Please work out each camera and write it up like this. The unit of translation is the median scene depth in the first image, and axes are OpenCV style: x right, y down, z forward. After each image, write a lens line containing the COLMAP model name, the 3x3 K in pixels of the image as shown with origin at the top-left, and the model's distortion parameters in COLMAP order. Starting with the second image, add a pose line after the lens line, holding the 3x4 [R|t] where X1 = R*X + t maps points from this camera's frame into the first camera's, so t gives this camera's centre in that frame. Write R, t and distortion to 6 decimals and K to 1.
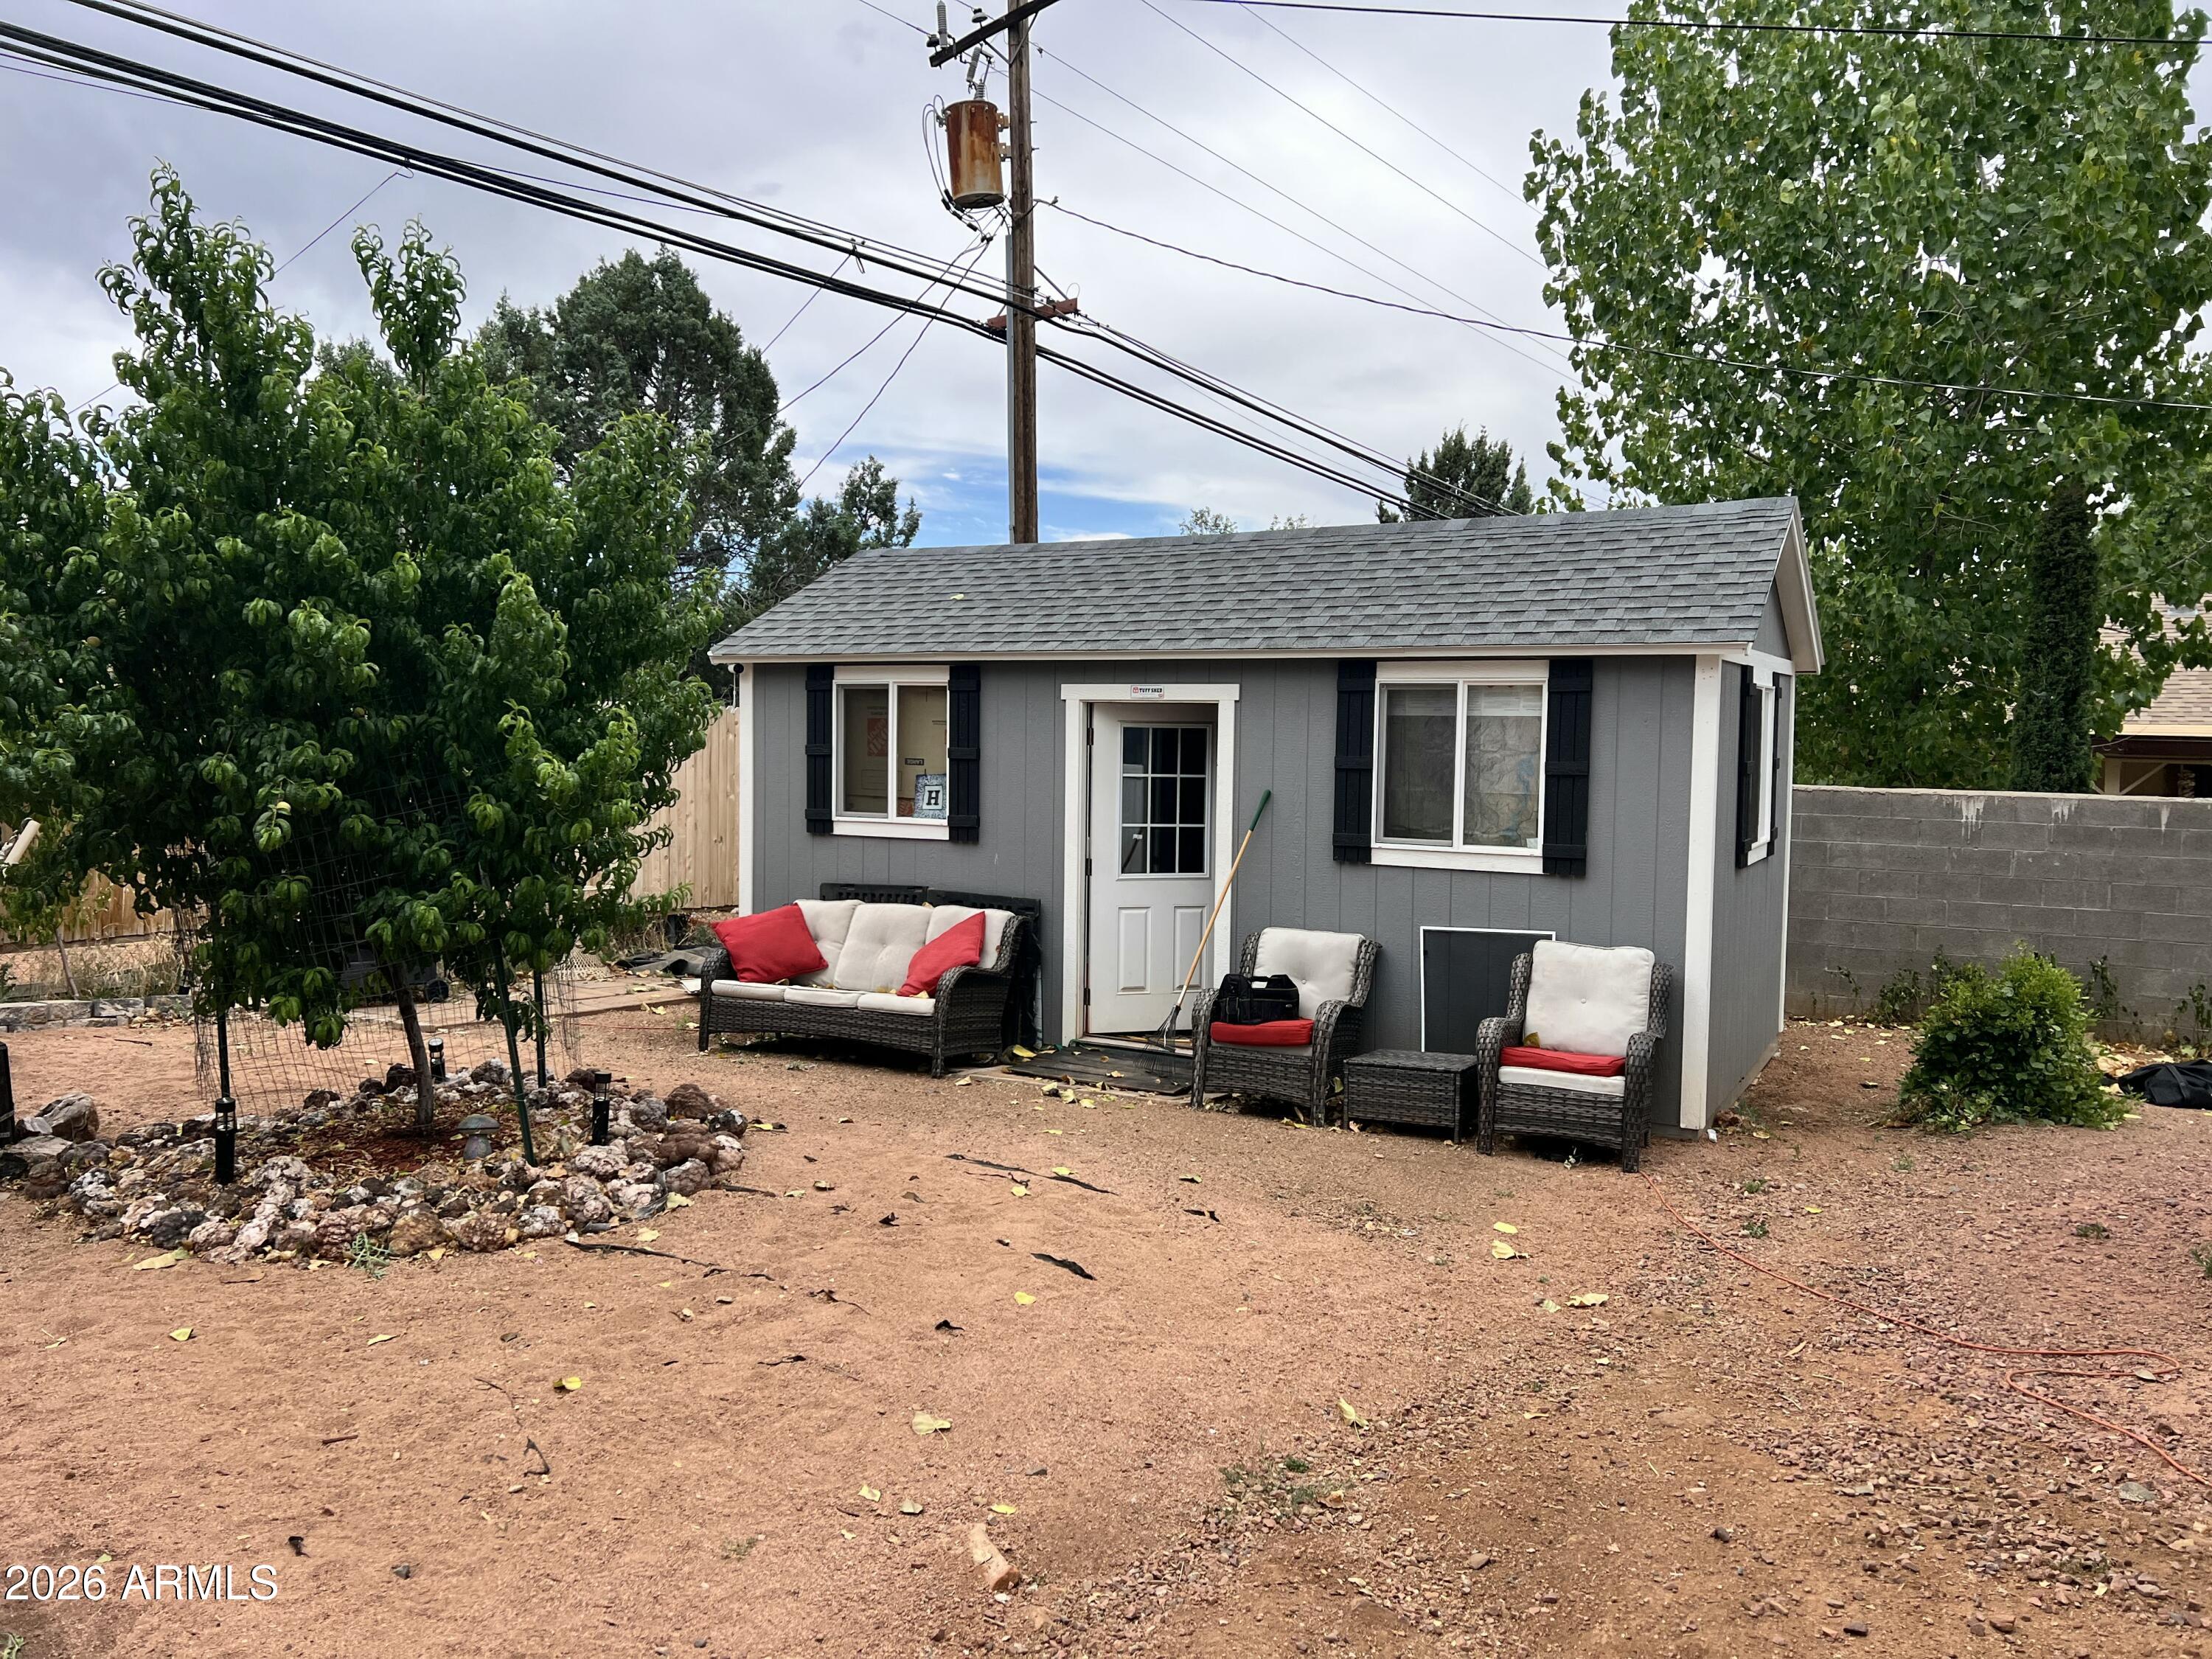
lens RADIAL K [[1660.2, 0, 1106.0], [0, 1660.2, 829.5], [0, 0, 1]] dist [0.079054, -0.121994]
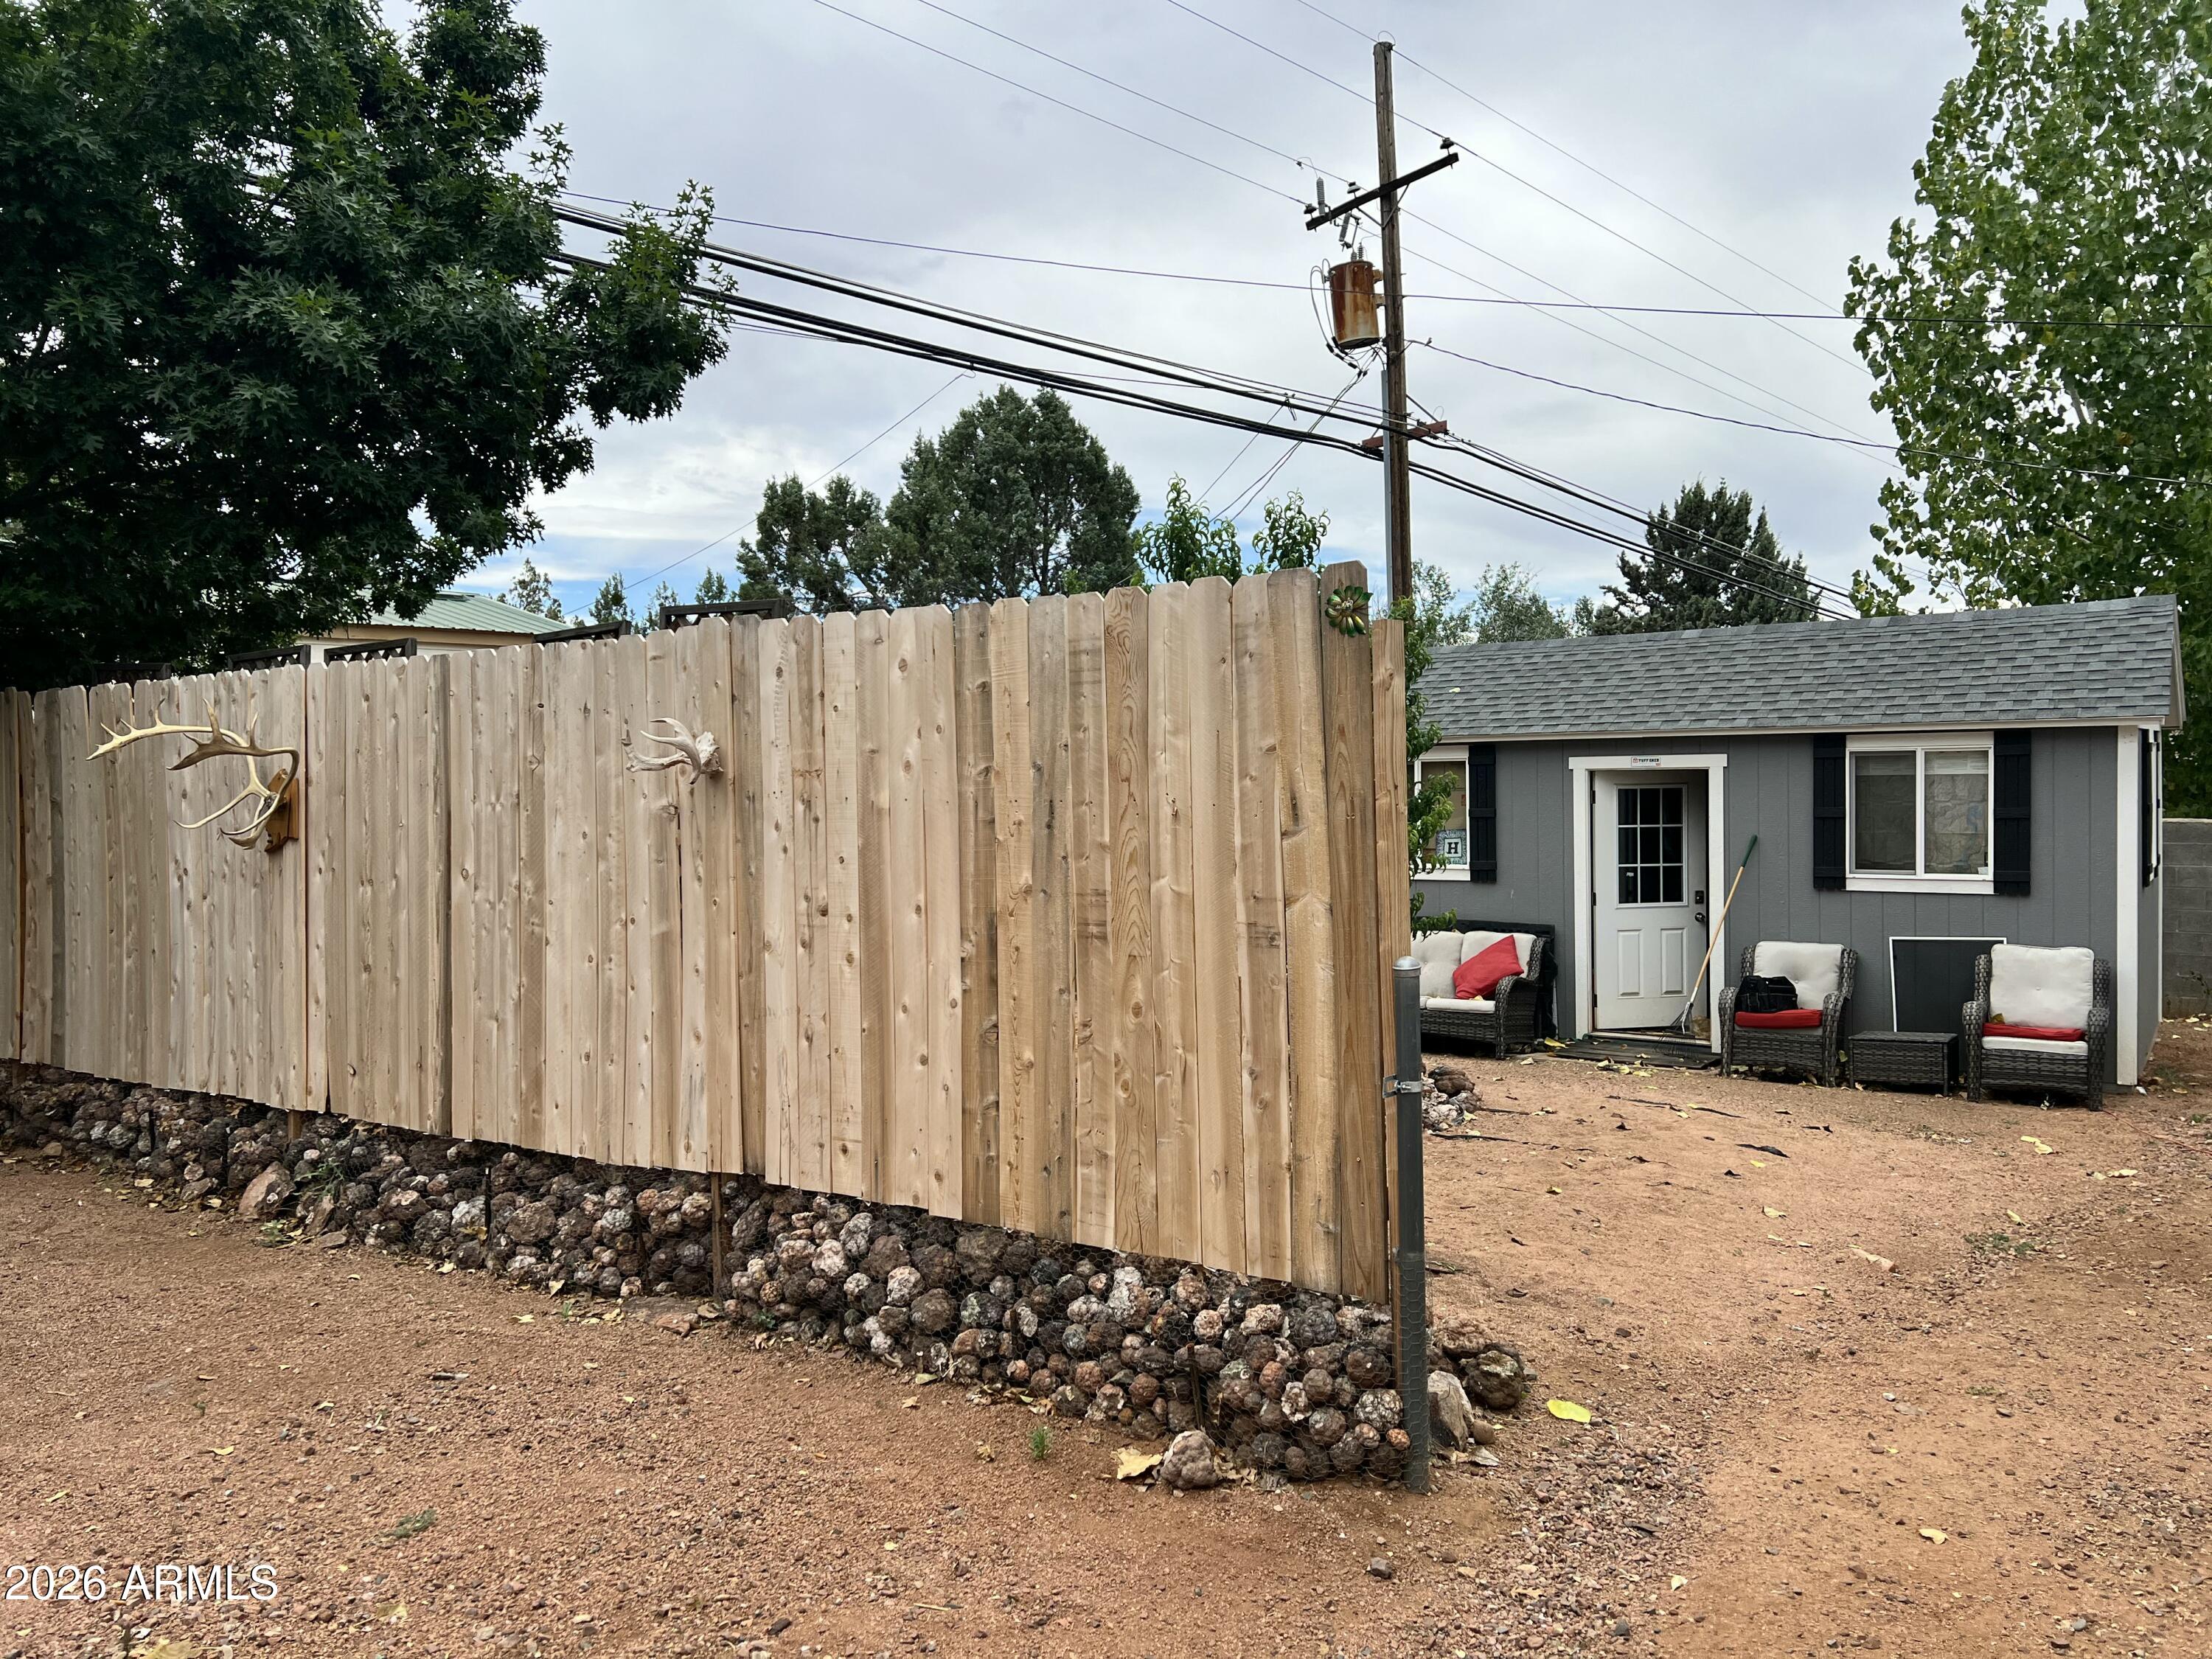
lens RADIAL K [[1684.9, 0, 1106.0], [0, 1684.9, 829.5], [0, 0, 1]] dist [0.068972, -0.081873]
pose [[0.995041, -0.027984, -0.095448, -0.263513], [0.025093, 0.999193, -0.031364, 0.000568], [0.096248, 0.028814, 0.994940, -0.349347]]
